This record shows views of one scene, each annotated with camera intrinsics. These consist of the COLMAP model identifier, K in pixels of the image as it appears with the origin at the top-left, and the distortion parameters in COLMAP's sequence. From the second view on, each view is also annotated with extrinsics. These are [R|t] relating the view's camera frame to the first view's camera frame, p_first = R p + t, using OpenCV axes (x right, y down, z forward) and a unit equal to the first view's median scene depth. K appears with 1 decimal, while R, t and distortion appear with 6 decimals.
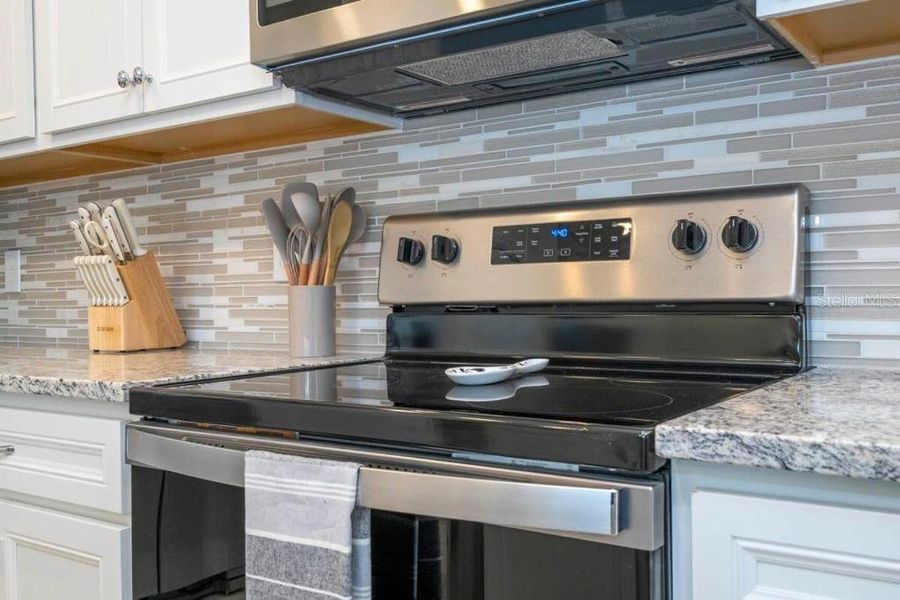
lens RADIAL K [[872.5, 0, 450.0], [0, 872.5, 300.0], [0, 0, 1]] dist [-0.005196, -0.004757]
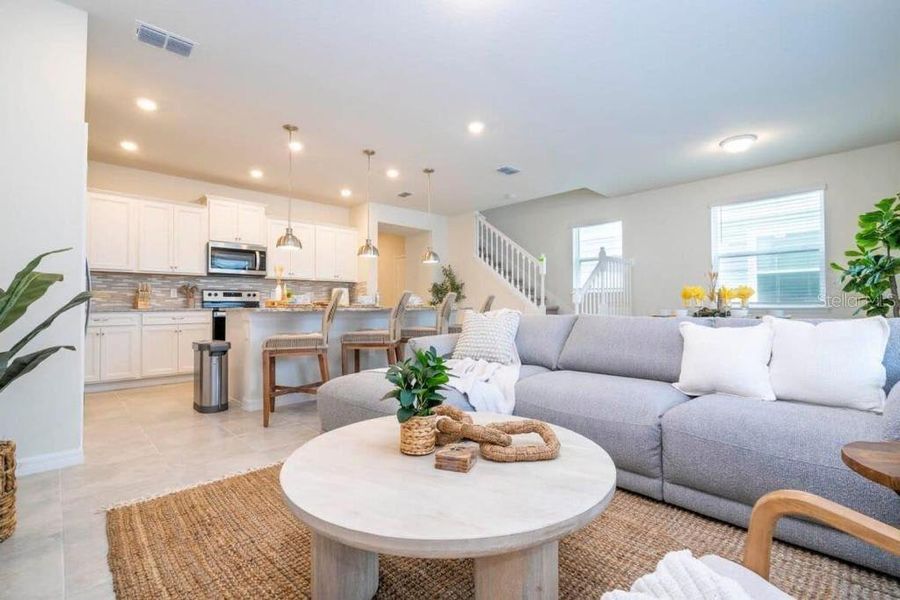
lens RADIAL K [[396.4, 0, 450.0], [0, 396.4, 300.0], [0, 0, 1]] dist [-0.003016, -0.000194]
pose [[0.189941, 0.028036, 0.981395, -3.258308], [0.010500, 0.999477, -0.030585, 0.129635], [-0.981739, 0.016114, 0.189548, -1.855018]]
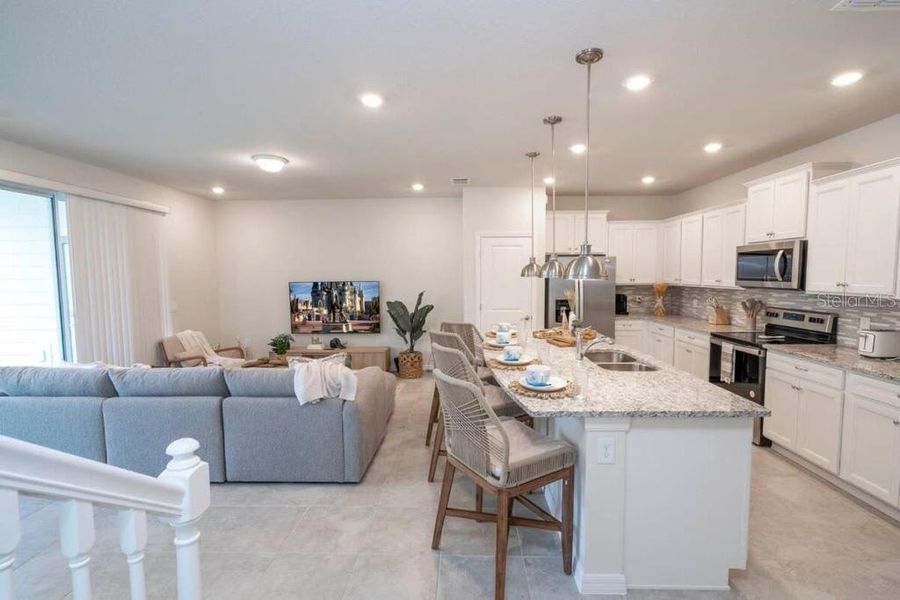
lens RADIAL K [[396.4, 0, 450.0], [0, 396.4, 300.0], [0, 0, 1]] dist [-0.003016, -0.000194]
pose [[0.527342, 0.064554, -0.847197, 1.090754], [-0.008444, 0.997459, 0.070748, -0.329181], [0.849611, -0.030154, 0.526547, -2.229452]]
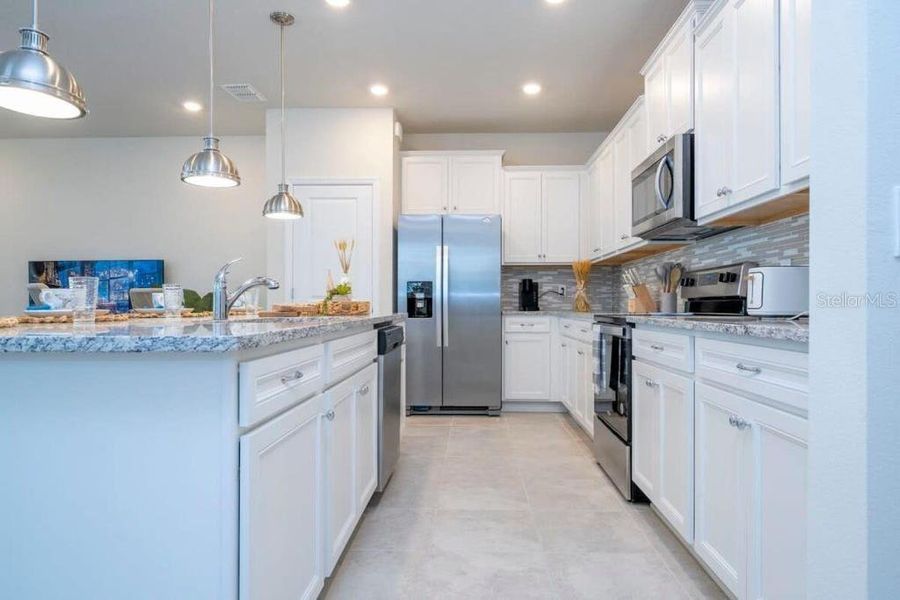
lens RADIAL K [[536.1, 0, 450.0], [0, 536.1, 300.0], [0, 0, 1]] dist [0.001698, 0.000074]
pose [[0.527133, 0.007158, -0.849753, 1.300815], [-0.016372, 0.999864, -0.001733, 0.031928], [0.849625, 0.014826, 0.527179, -0.904420]]
